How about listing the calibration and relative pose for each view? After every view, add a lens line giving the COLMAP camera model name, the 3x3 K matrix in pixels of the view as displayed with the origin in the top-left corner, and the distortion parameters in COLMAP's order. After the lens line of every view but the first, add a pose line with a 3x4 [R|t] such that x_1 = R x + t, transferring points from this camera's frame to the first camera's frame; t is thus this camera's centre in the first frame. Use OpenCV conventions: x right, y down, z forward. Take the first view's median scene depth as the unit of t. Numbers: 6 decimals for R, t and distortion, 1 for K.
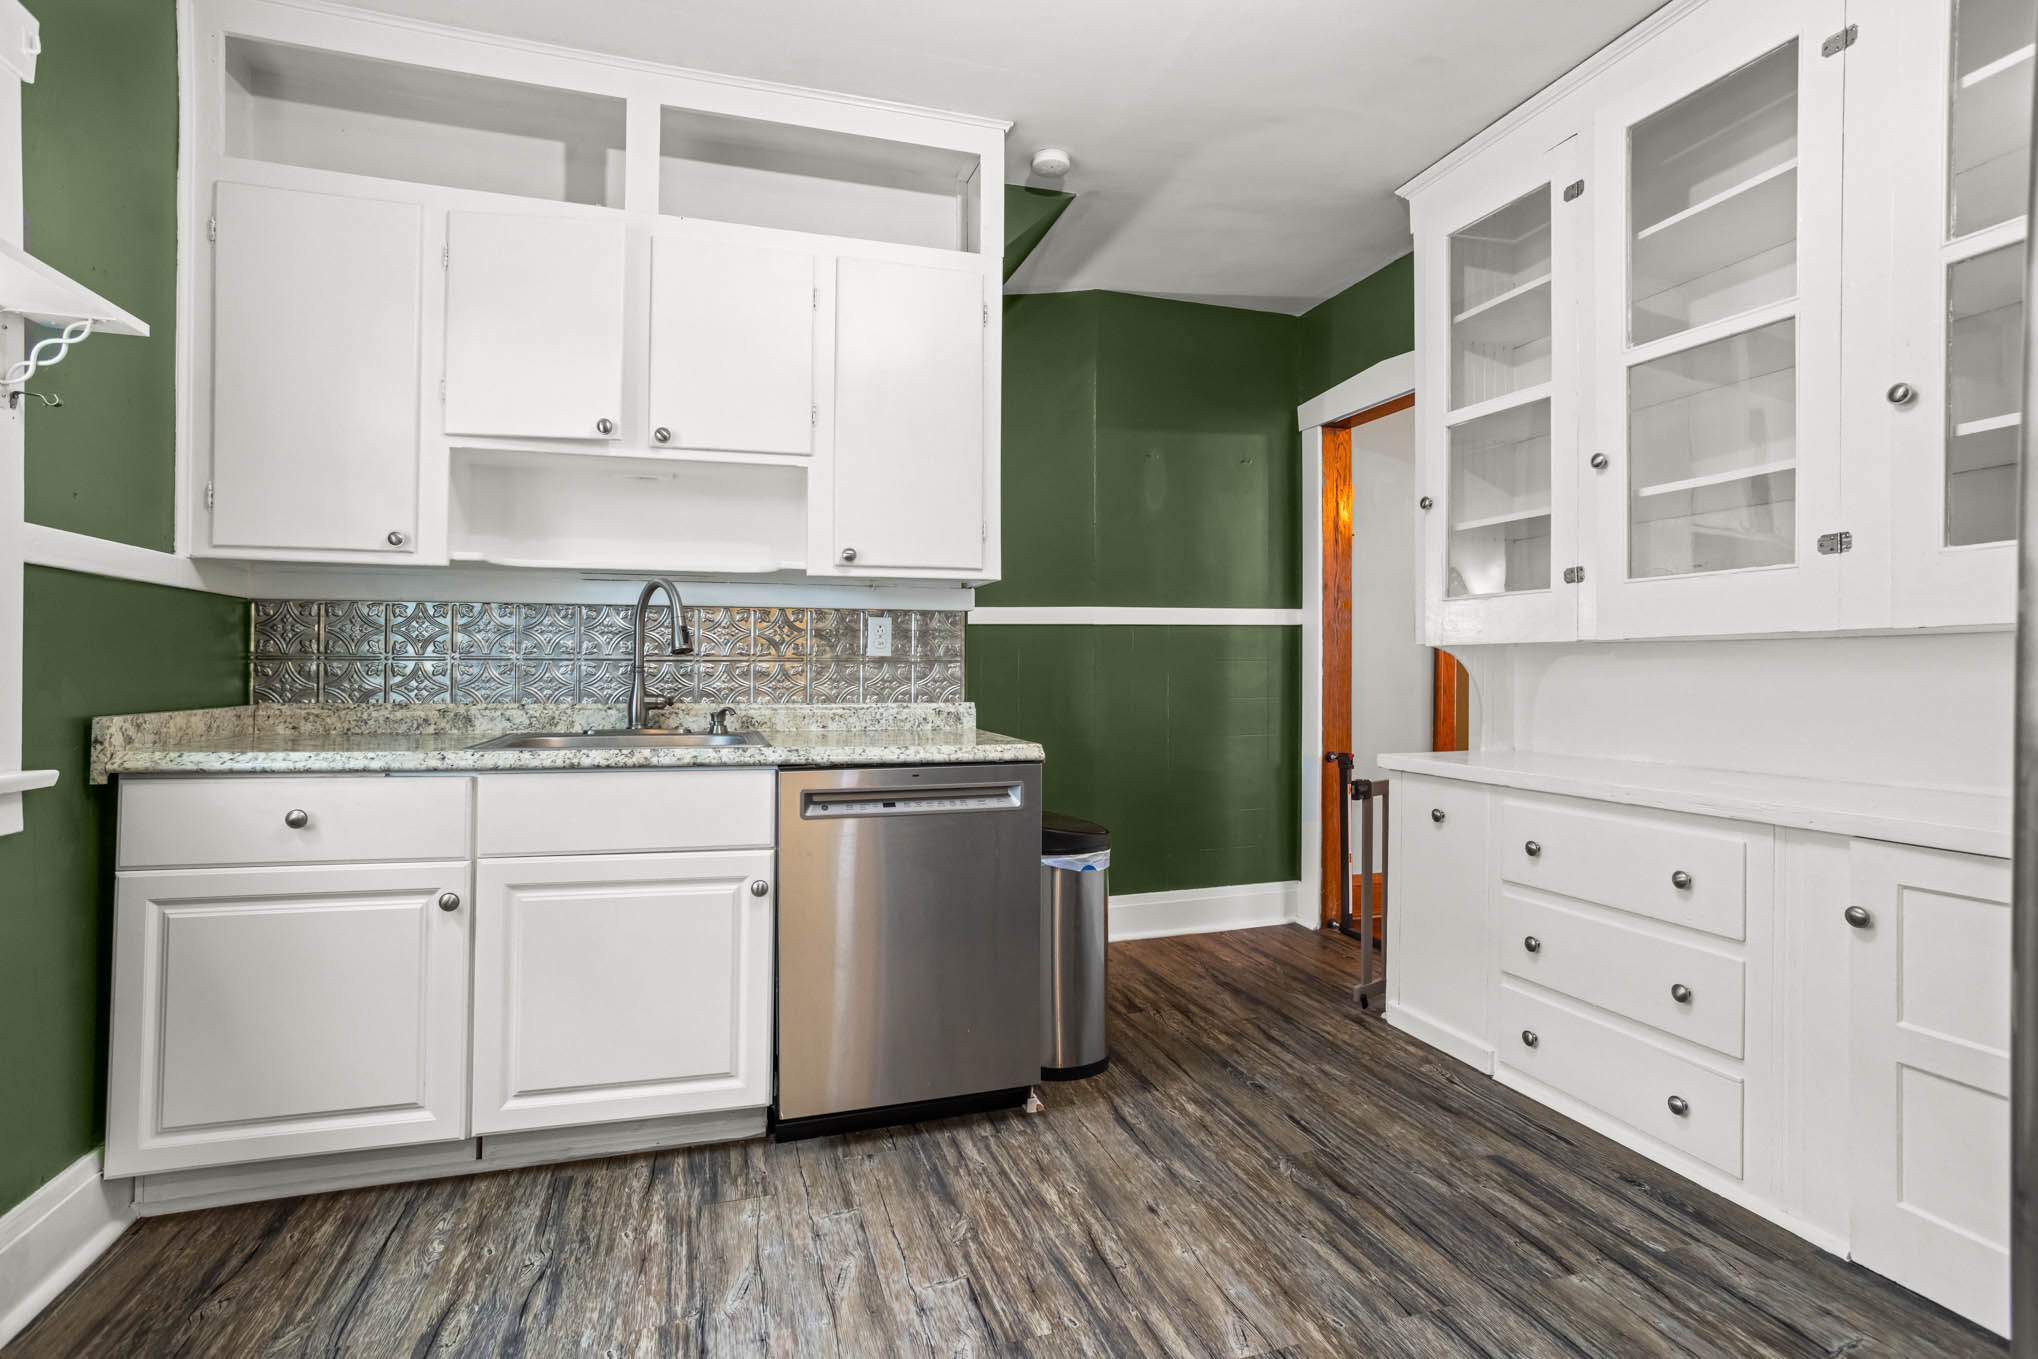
lens RADIAL K [[974.5, 0, 1010.6], [0, 974.5, 660.6], [0, 0, 1]] dist [-0.060452, 0.035892]
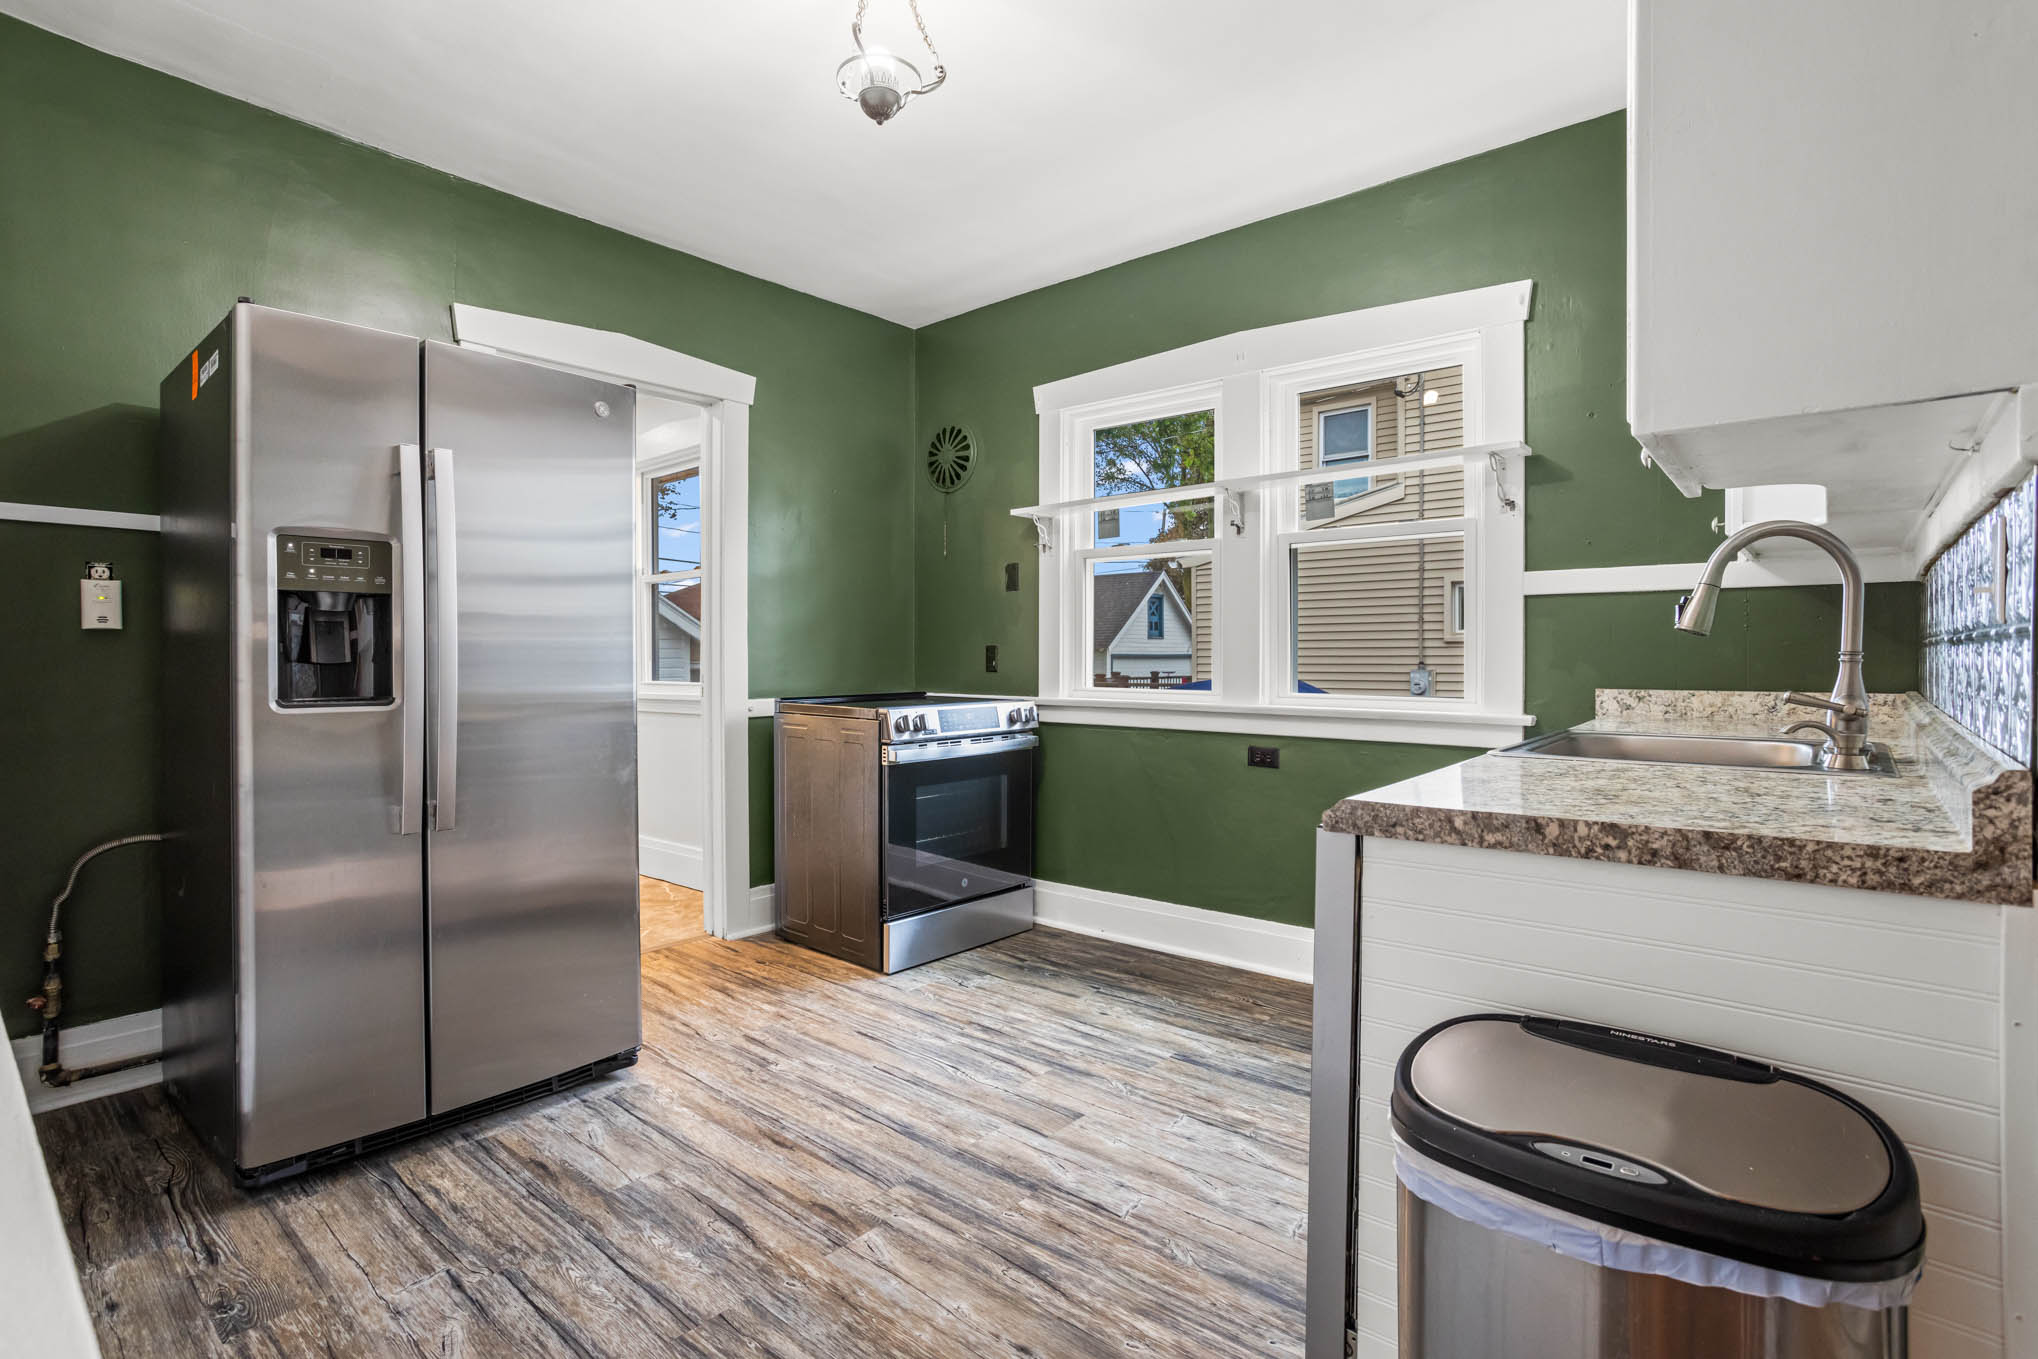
lens RADIAL K [[974.5, 0, 1010.6], [0, 974.5, 660.6], [0, 0, 1]] dist [-0.060452, 0.035892]
pose [[-0.847783, 0.005209, -0.530318, 0.634043], [0.008623, 0.999955, -0.003963, 0.013918], [0.530274, -0.007933, -0.847789, 1.854333]]
